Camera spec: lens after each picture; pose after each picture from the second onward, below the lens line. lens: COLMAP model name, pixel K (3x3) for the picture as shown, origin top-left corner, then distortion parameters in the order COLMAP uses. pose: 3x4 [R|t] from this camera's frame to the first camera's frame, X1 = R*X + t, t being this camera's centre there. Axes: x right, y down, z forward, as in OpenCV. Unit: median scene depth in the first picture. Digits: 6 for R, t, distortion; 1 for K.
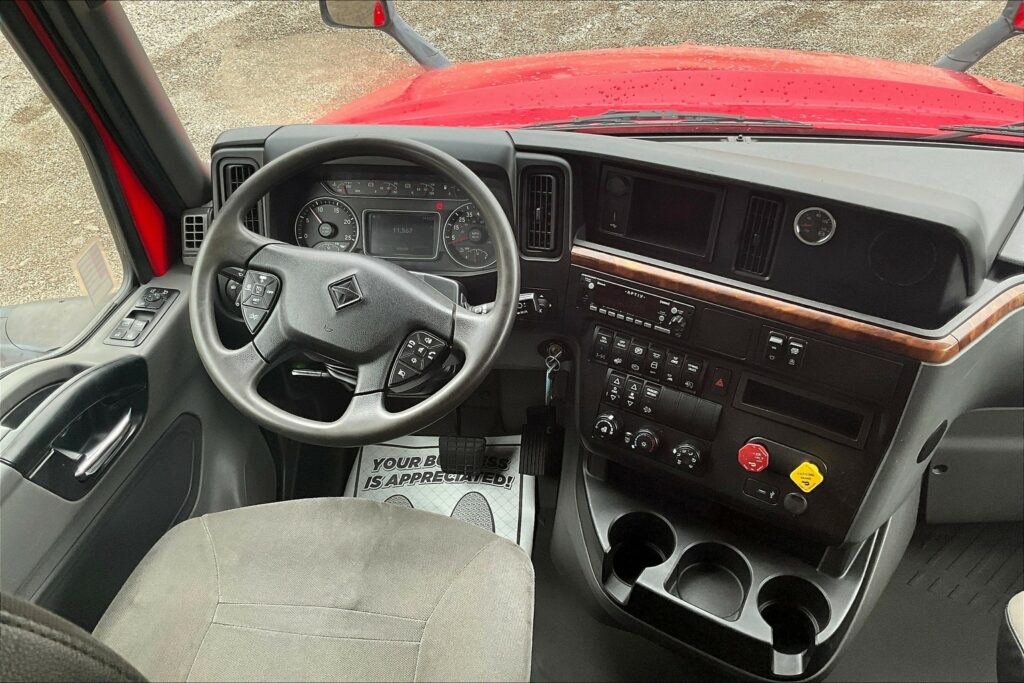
lens RADIAL K [[845.2, 0, 511.2], [0, 845.2, 345.2], [0, 0, 1]] dist [0.088521, -0.173227]
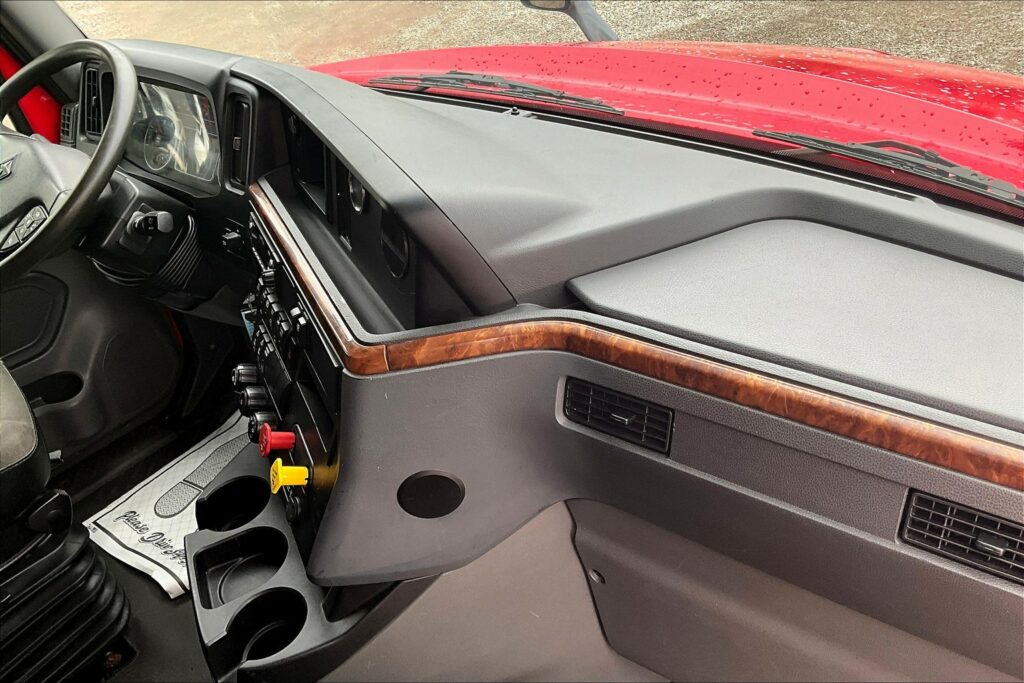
lens RADIAL K [[845.2, 0, 511.4], [0, 845.2, 345.7], [0, 0, 1]] dist [0.088521, -0.173227]
pose [[0.817479, 0.265713, -0.511003, 0.852681], [-0.280319, 0.958603, 0.050016, -0.069631], [0.503139, 0.102357, 0.858122, 0.340775]]
